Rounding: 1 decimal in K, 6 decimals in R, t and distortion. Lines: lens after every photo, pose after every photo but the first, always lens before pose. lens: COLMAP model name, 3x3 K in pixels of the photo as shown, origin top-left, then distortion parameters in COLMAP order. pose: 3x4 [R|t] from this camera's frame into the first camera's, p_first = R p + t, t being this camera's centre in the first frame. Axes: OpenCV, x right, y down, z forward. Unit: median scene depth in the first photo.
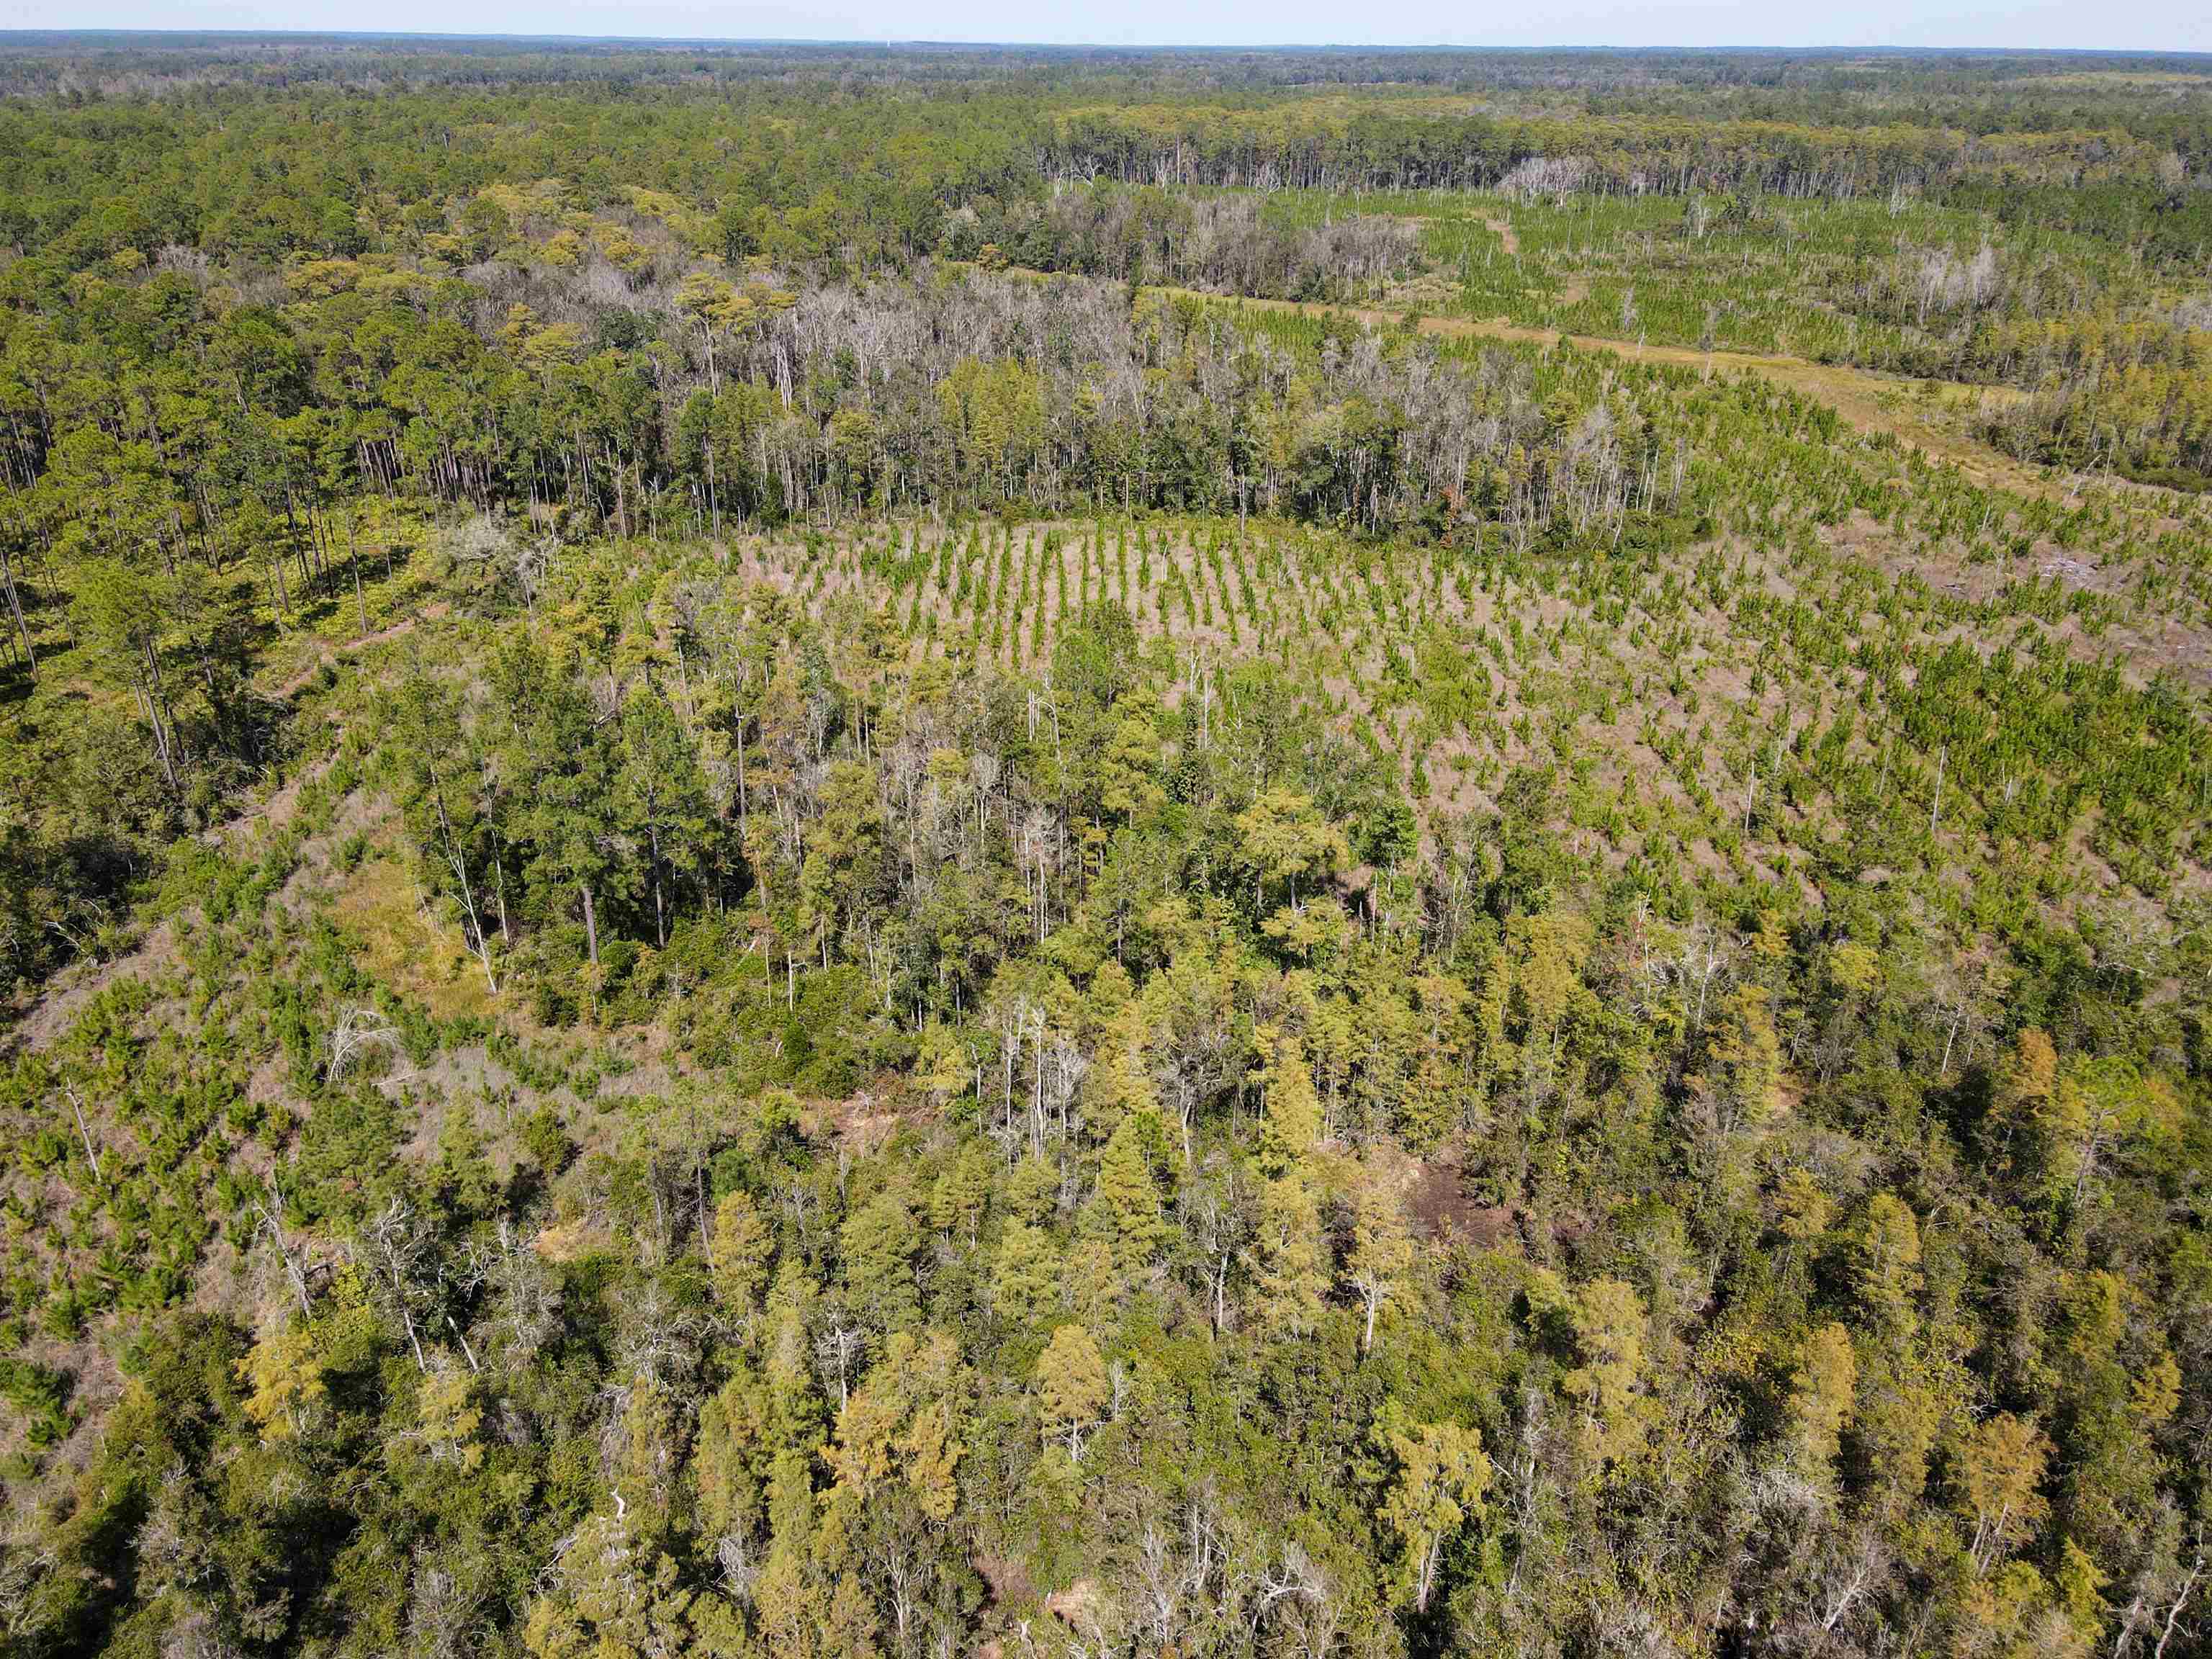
lens RADIAL K [[1619.9, 0, 1094.7], [0, 1619.9, 826.4], [0, 0, 1]] dist [-0.006571, 0.038405]
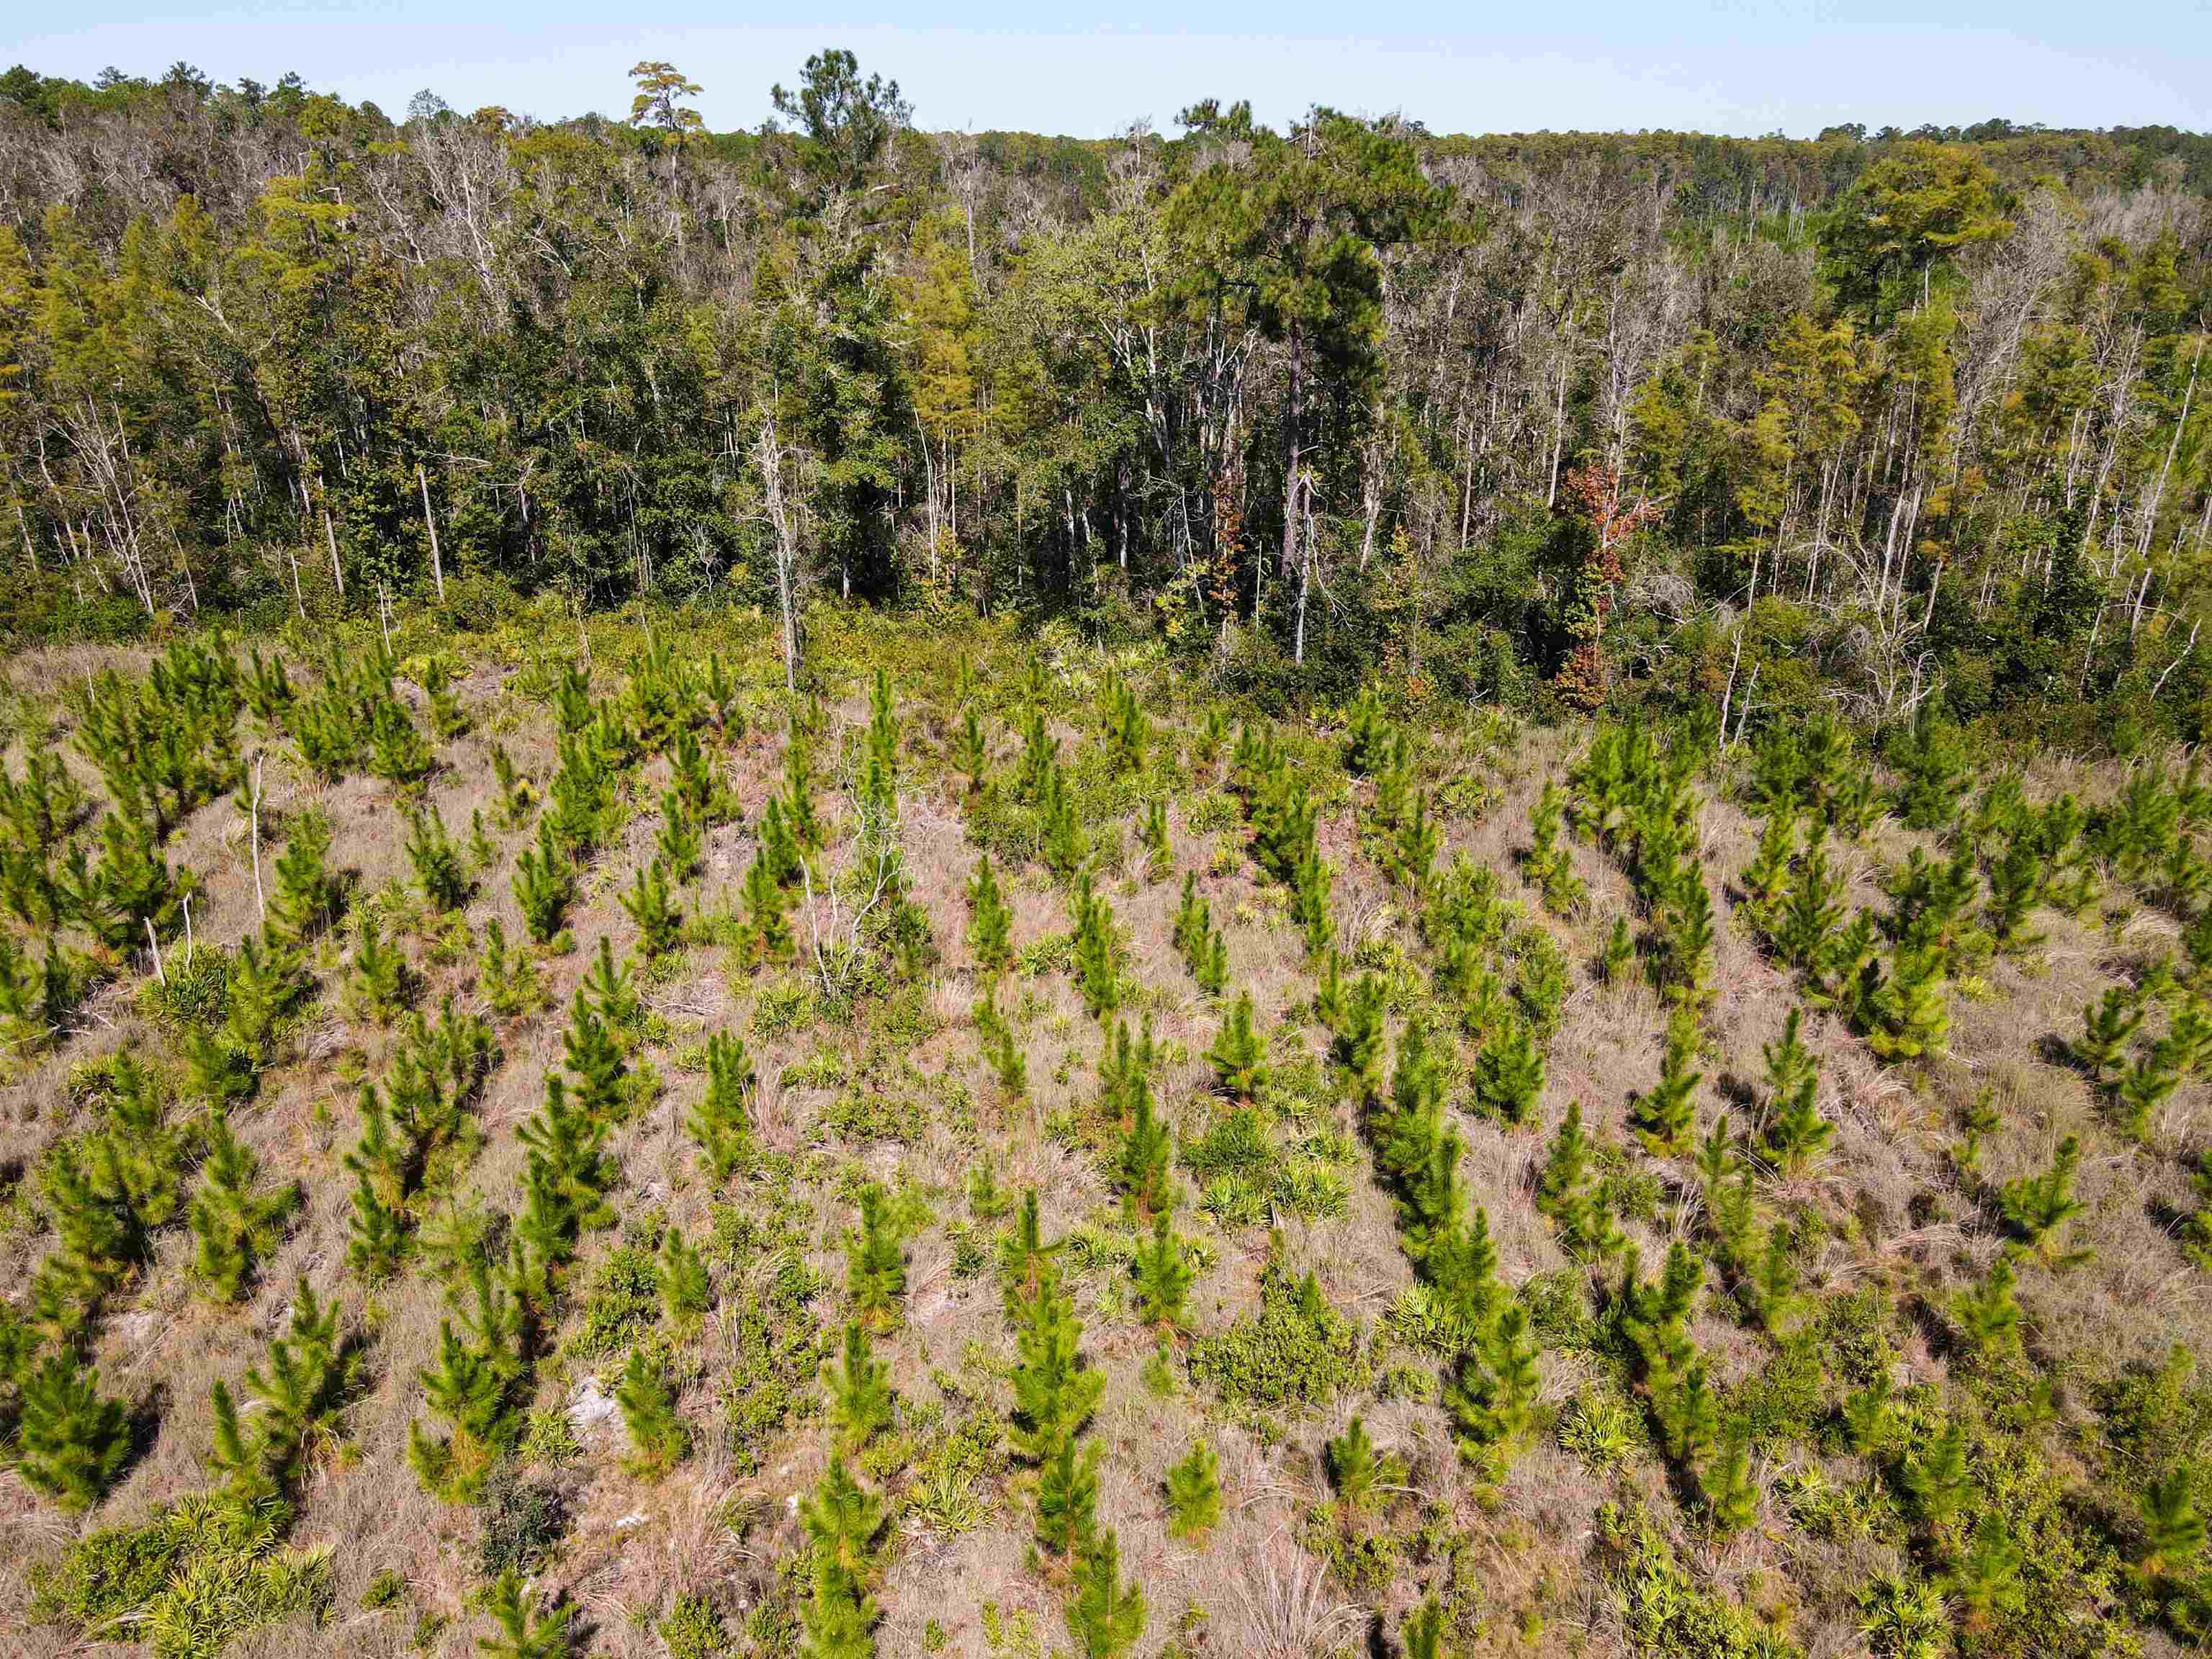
lens RADIAL K [[1619.9, 0, 1094.7], [0, 1619.9, 826.4], [0, 0, 1]] dist [-0.006571, 0.038405]
pose [[0.996442, -0.036096, 0.076164, 0.114905], [0.040904, 0.997204, -0.062541, -0.134377], [-0.073693, 0.065434, 0.995132, 0.721841]]
